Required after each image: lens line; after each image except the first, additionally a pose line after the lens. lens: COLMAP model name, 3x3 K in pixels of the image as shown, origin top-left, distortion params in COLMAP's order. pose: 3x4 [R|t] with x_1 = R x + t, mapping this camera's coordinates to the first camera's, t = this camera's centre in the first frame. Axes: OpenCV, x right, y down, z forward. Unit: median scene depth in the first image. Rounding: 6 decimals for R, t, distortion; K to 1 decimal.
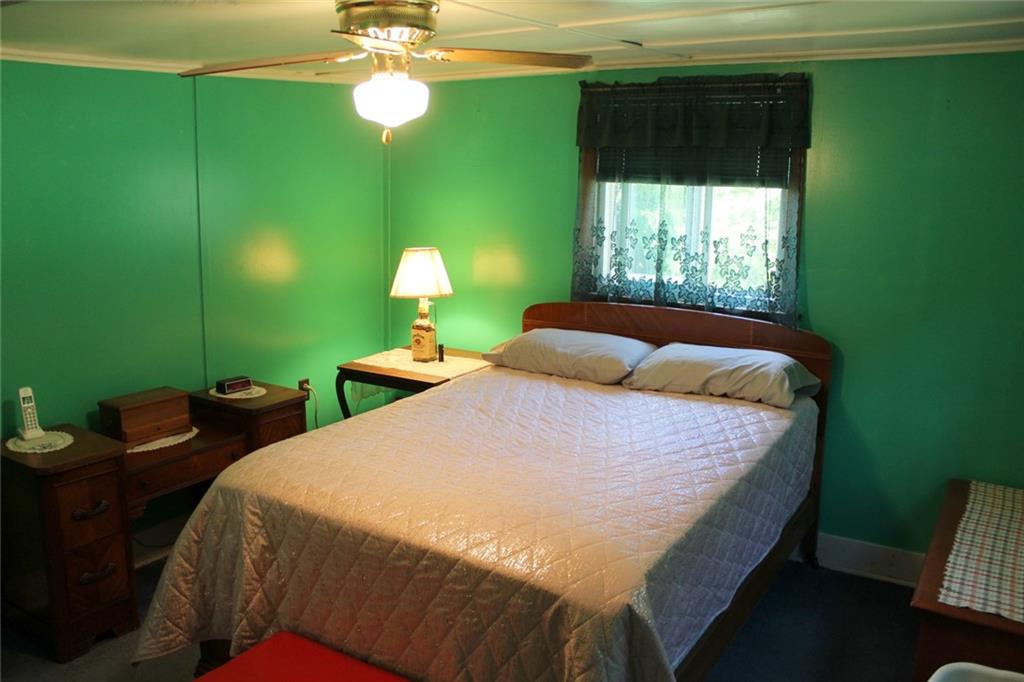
lens RADIAL K [[839.3, 0, 512.0], [0, 839.3, 341.0], [0, 0, 1]] dist [-0.166519, 0.150561]
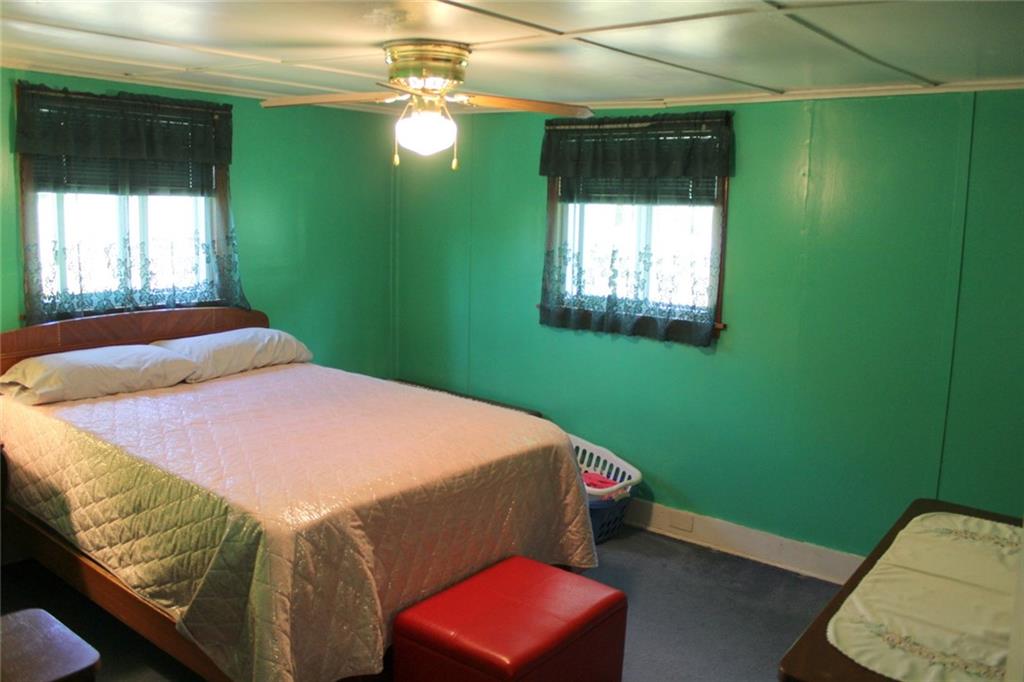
lens RADIAL K [[839.3, 0, 512.0], [0, 839.3, 341.0], [0, 0, 1]] dist [-0.166519, 0.150561]
pose [[0.114337, -0.173252, 0.978218, -0.829689], [0.160390, 0.974977, 0.153931, -0.092877], [-0.980409, 0.139296, 0.139263, 0.424527]]
